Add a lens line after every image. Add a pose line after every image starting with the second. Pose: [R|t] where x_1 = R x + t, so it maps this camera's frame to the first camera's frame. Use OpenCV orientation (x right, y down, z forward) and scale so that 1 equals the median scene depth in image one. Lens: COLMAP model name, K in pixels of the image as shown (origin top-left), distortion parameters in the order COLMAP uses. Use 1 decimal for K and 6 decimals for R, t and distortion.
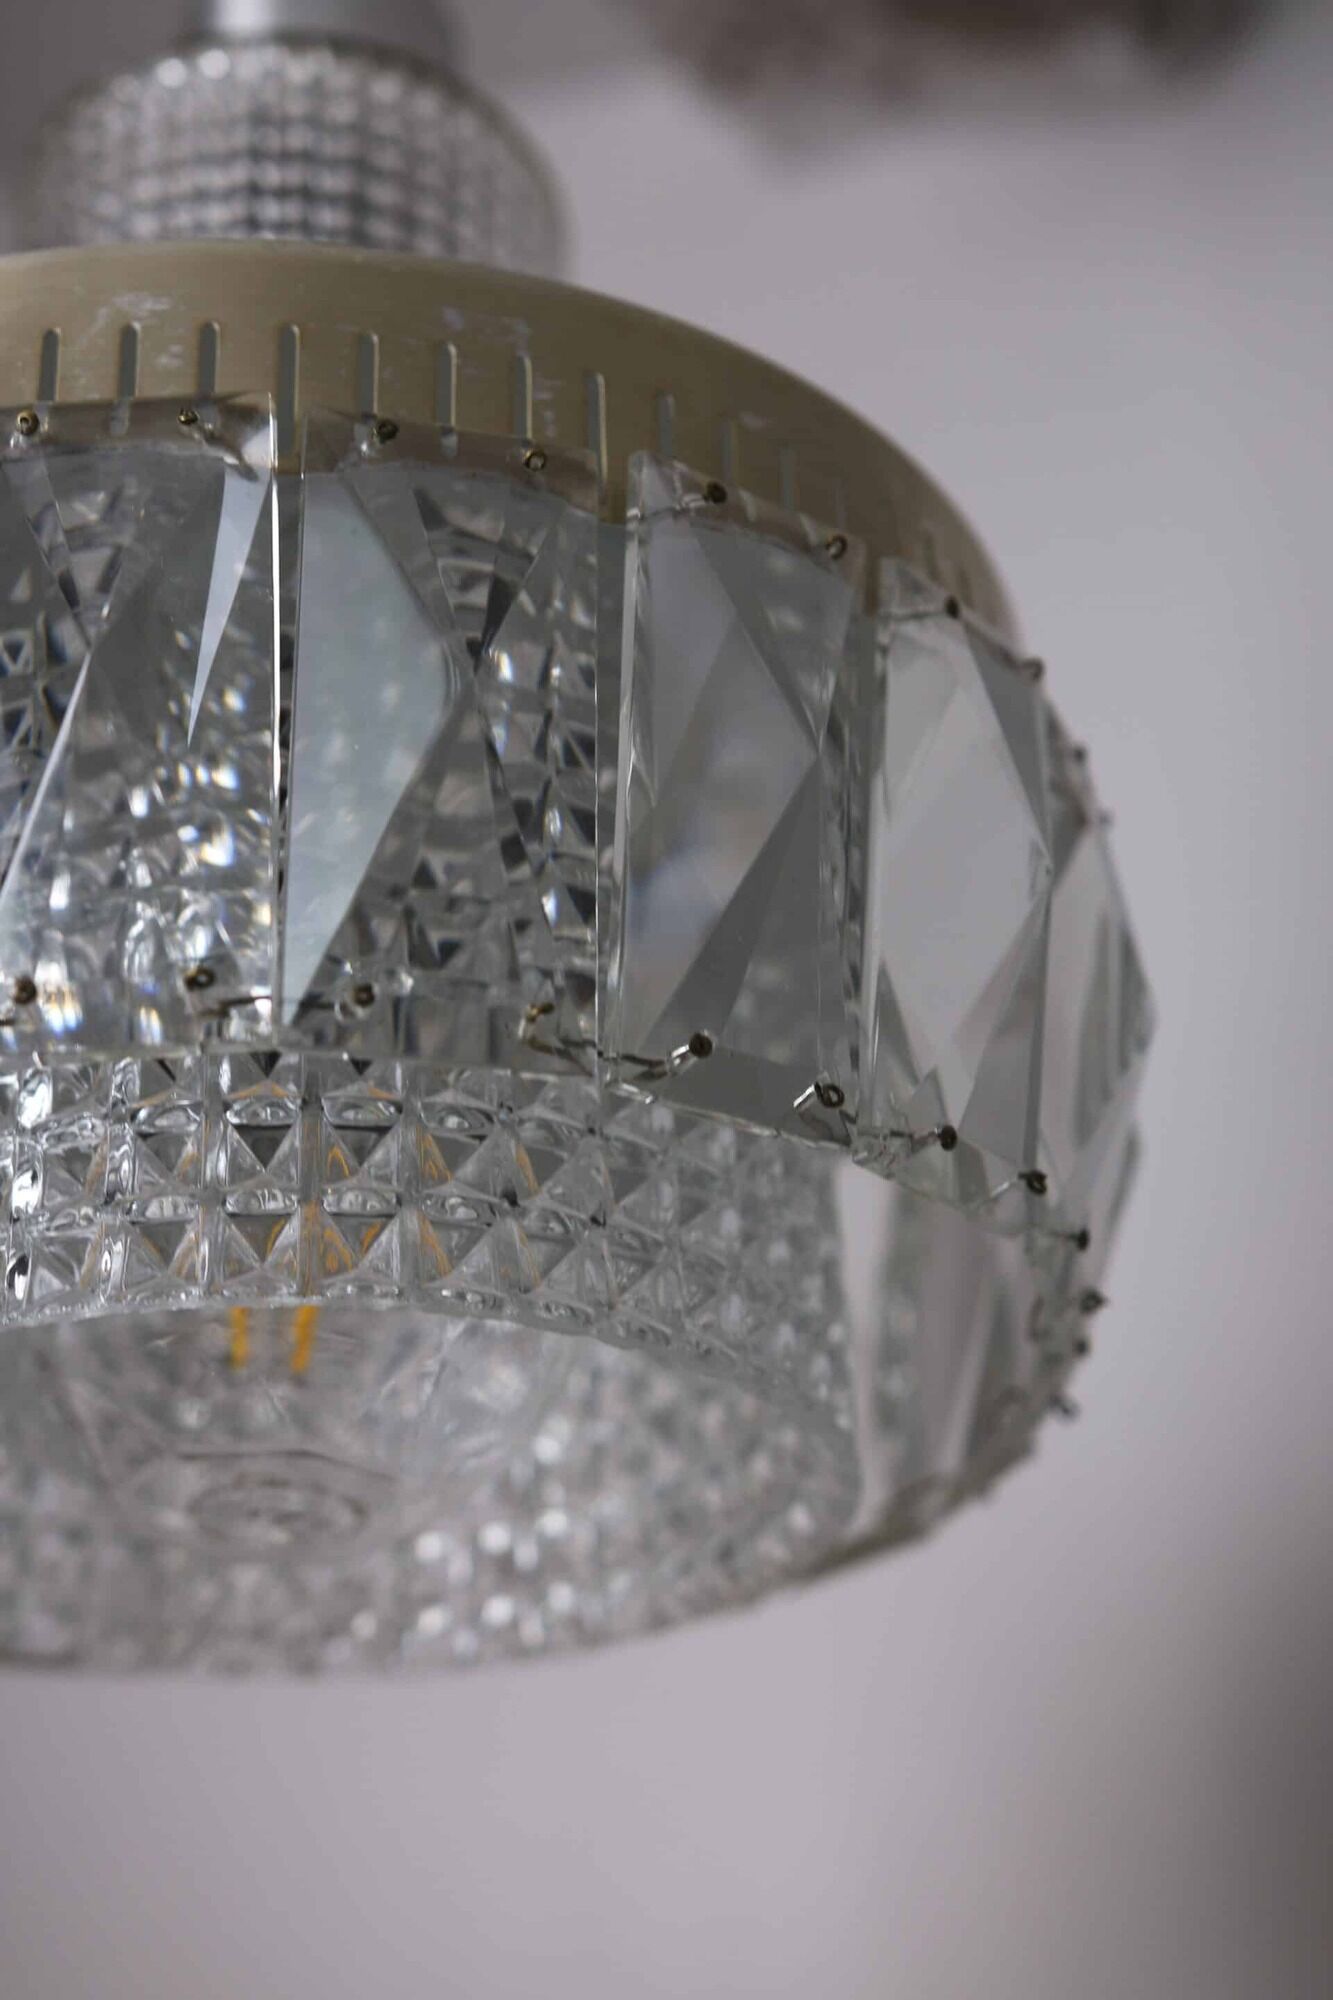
lens RADIAL K [[3044.2, 0, 666.5], [0, 3044.2, 1000.0], [0, 0, 1]] dist [0.072766, 0.038444]
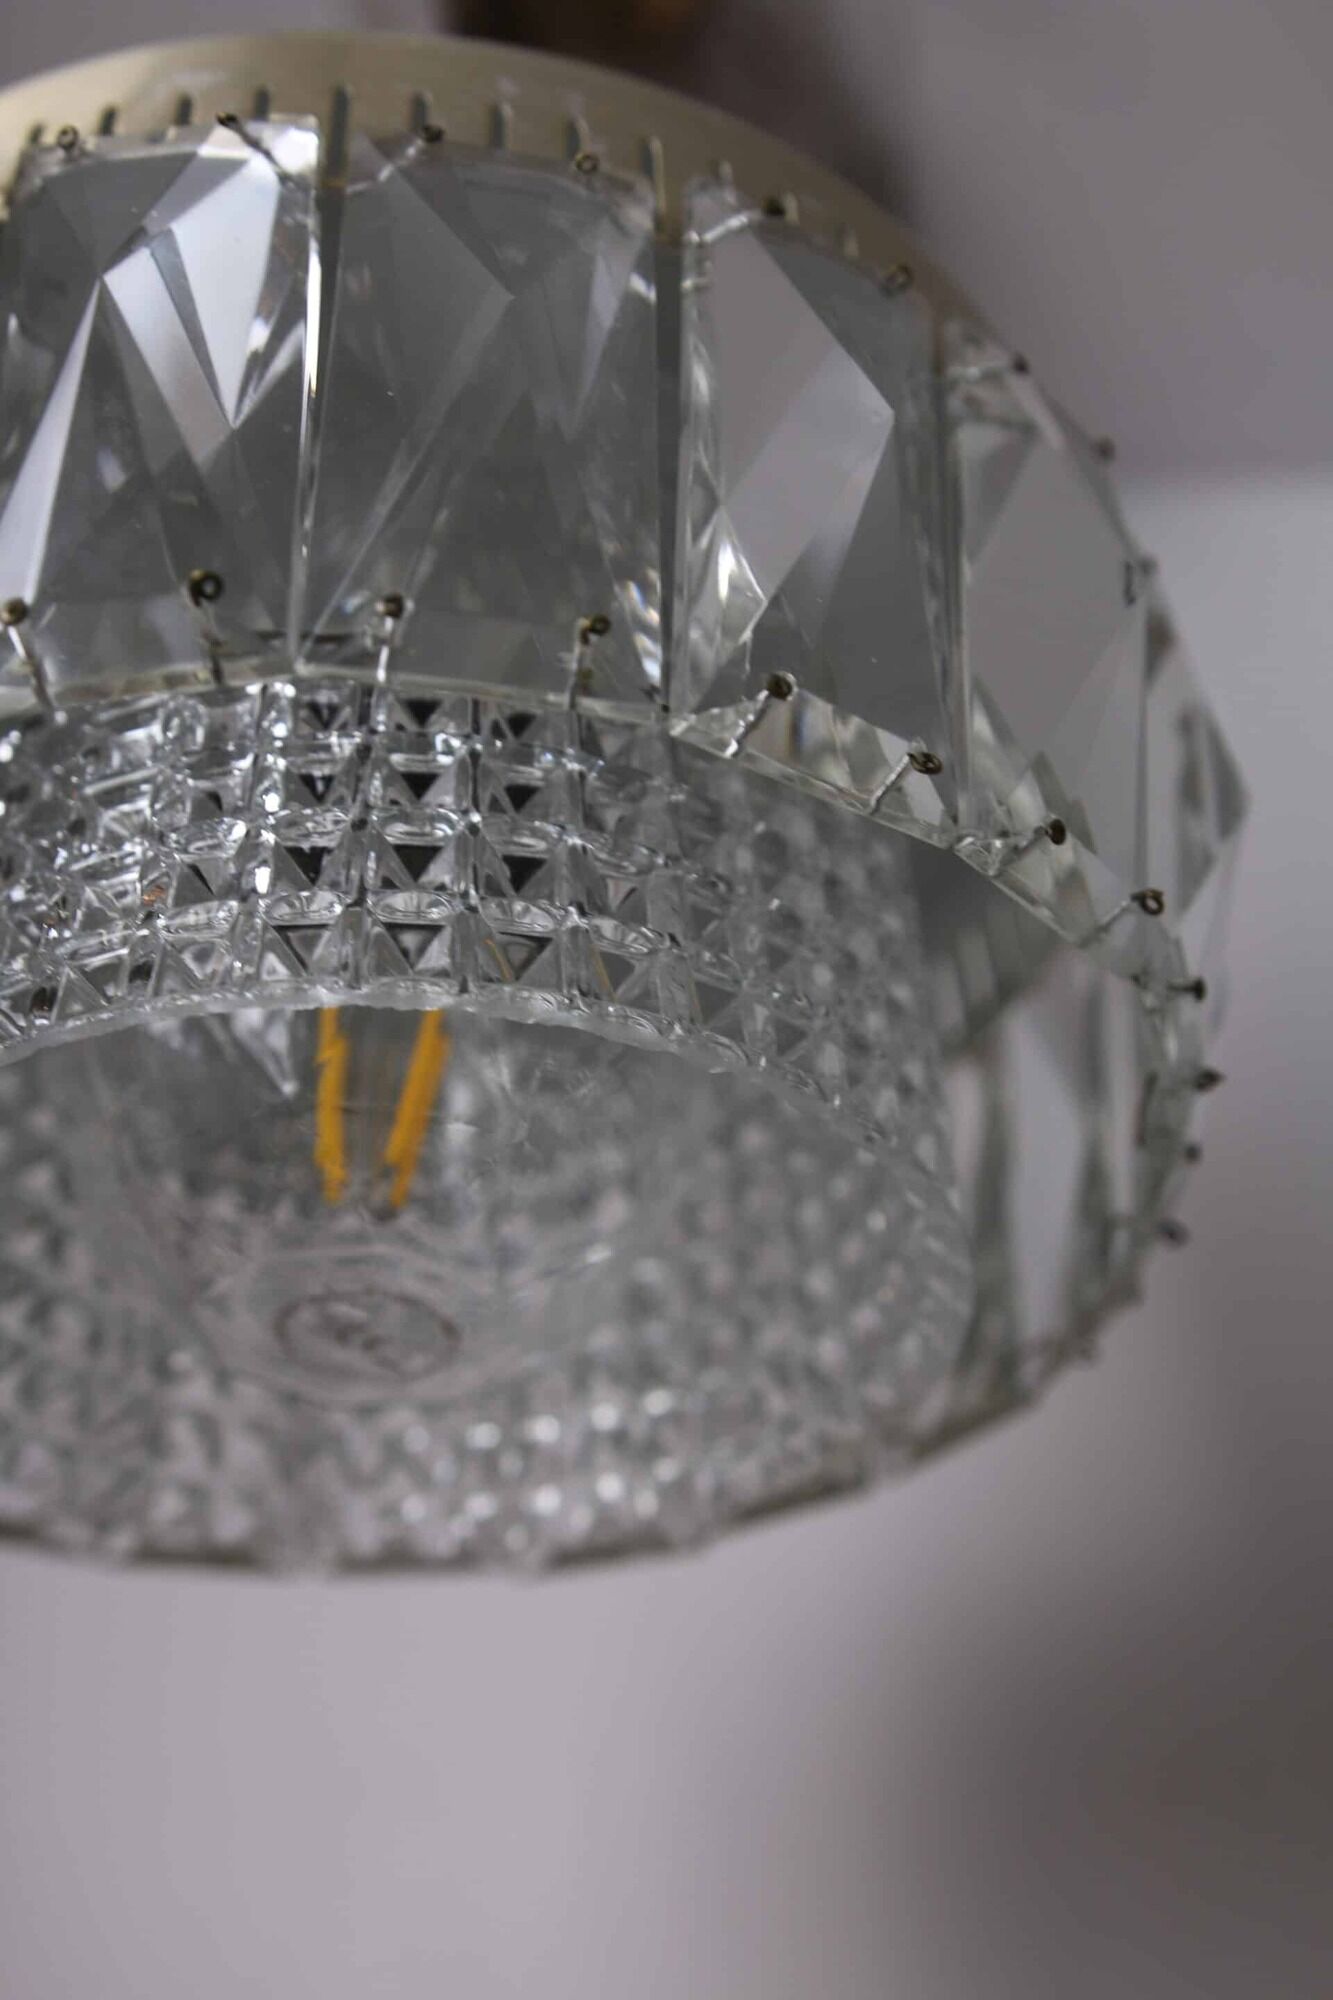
lens RADIAL K [[2060.3, 0, 685.5], [0, 2060.3, 957.1], [0, 0, 1]] dist [0.047548, -0.002473]
pose [[0.998317, -0.040145, -0.041858, 0.005743], [0.033136, 0.987129, -0.156455, 0.177559], [0.047600, 0.154805, 0.986798, 0.392546]]
